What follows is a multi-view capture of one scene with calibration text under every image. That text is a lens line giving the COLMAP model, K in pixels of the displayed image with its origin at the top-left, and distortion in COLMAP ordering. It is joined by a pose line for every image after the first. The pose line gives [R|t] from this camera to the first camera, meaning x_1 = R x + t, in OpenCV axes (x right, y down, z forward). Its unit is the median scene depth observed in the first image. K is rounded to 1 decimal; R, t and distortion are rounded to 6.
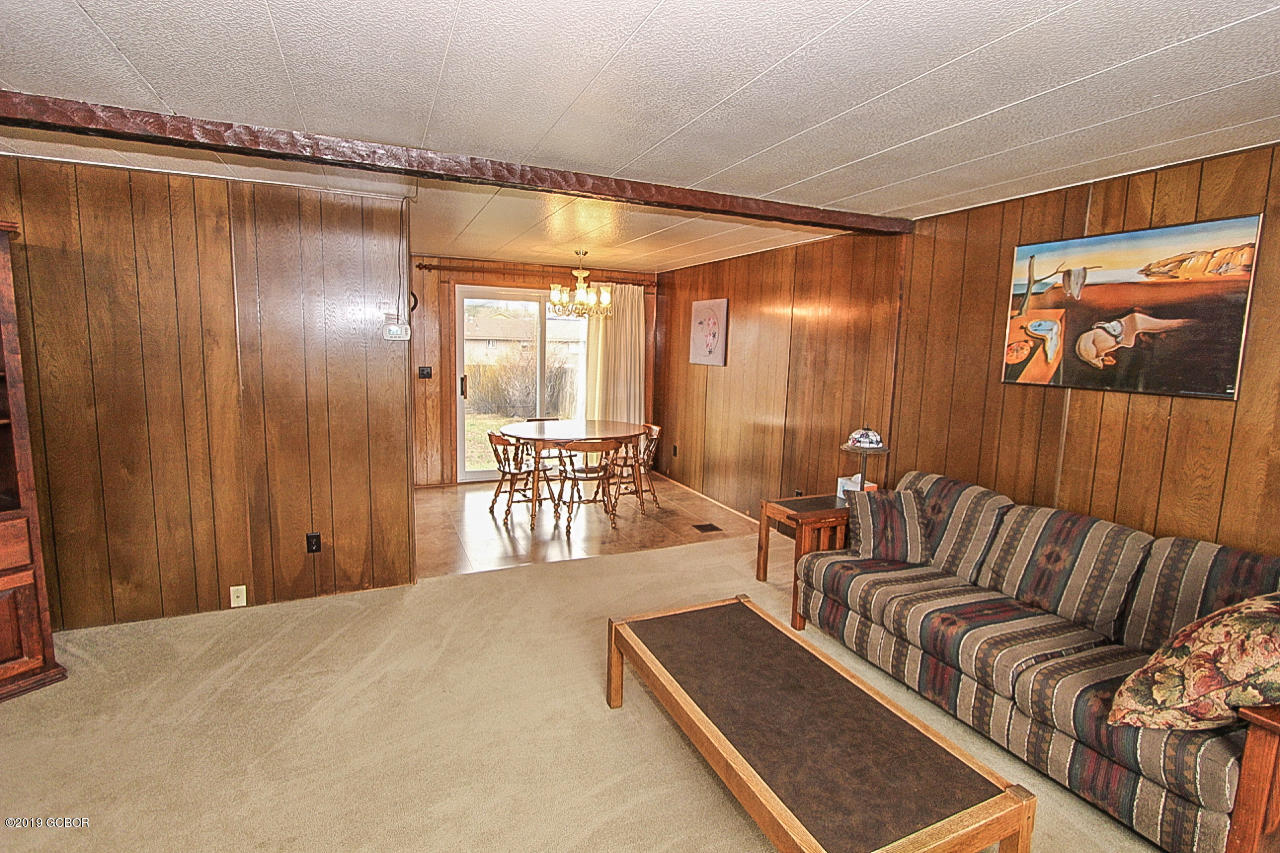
lens RADIAL K [[590.5, 0, 643.7], [0, 590.5, 415.4], [0, 0, 1]] dist [-0.016565, 0.002606]
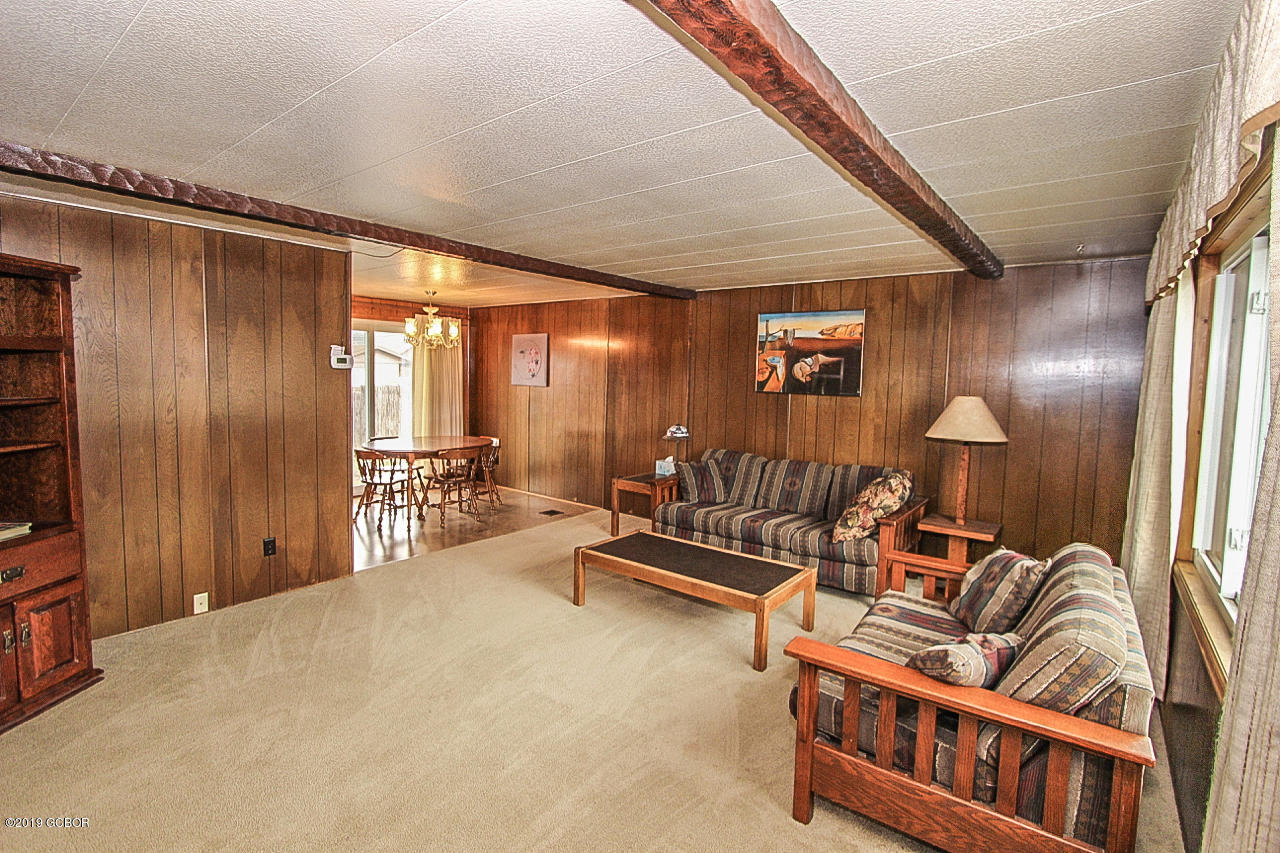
lens RADIAL K [[590.5, 0, 643.7], [0, 590.5, 415.4], [0, 0, 1]] dist [-0.016565, 0.002606]
pose [[0.886842, -0.039058, 0.460418, -0.480357], [0.056097, 0.998152, -0.023378, 0.034643], [-0.458654, 0.046560, 0.887394, -0.381938]]
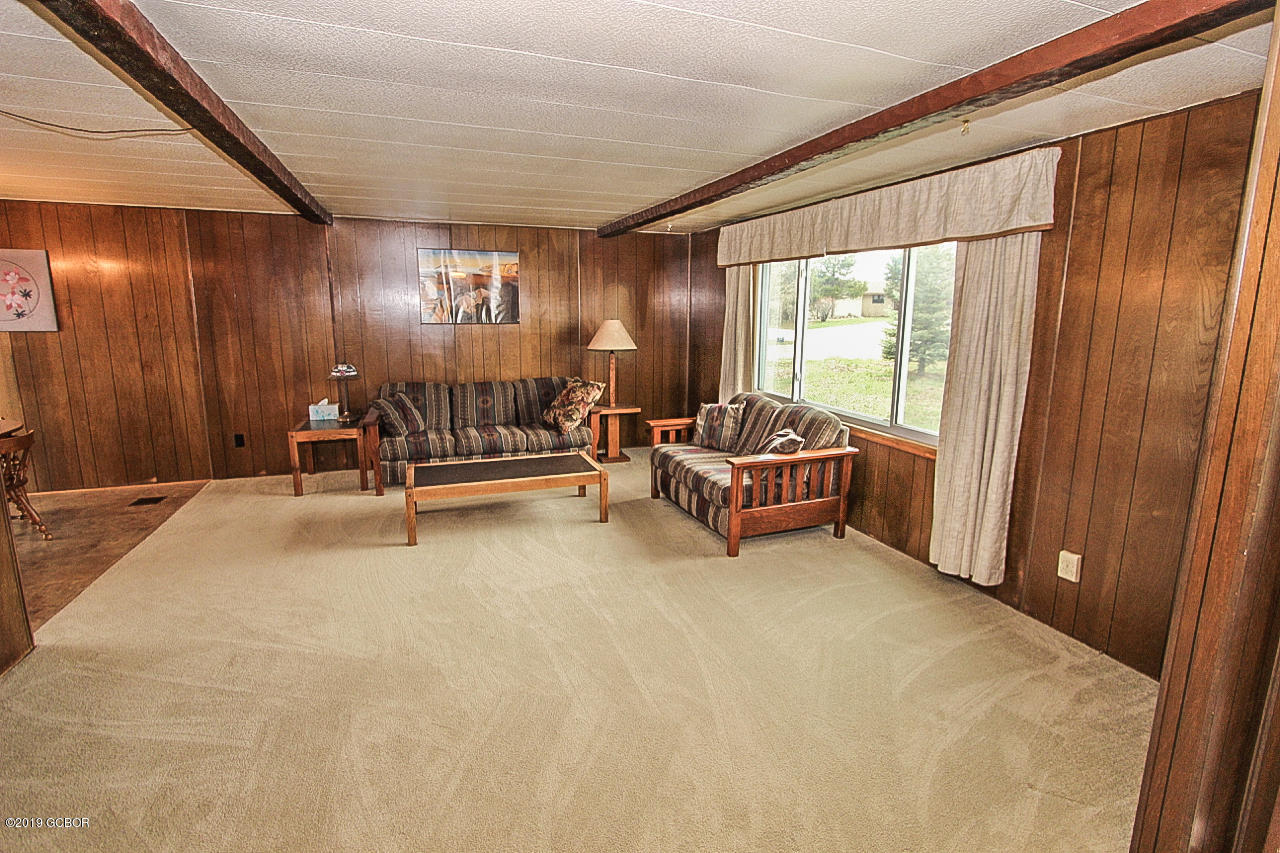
lens RADIAL K [[590.5, 0, 643.7], [0, 590.5, 415.4], [0, 0, 1]] dist [-0.016565, 0.002606]
pose [[0.072607, -0.206262, 0.975799, -1.177409], [0.115149, 0.973573, 0.197224, -0.060878], [-0.990691, 0.098042, 0.094439, 0.177124]]
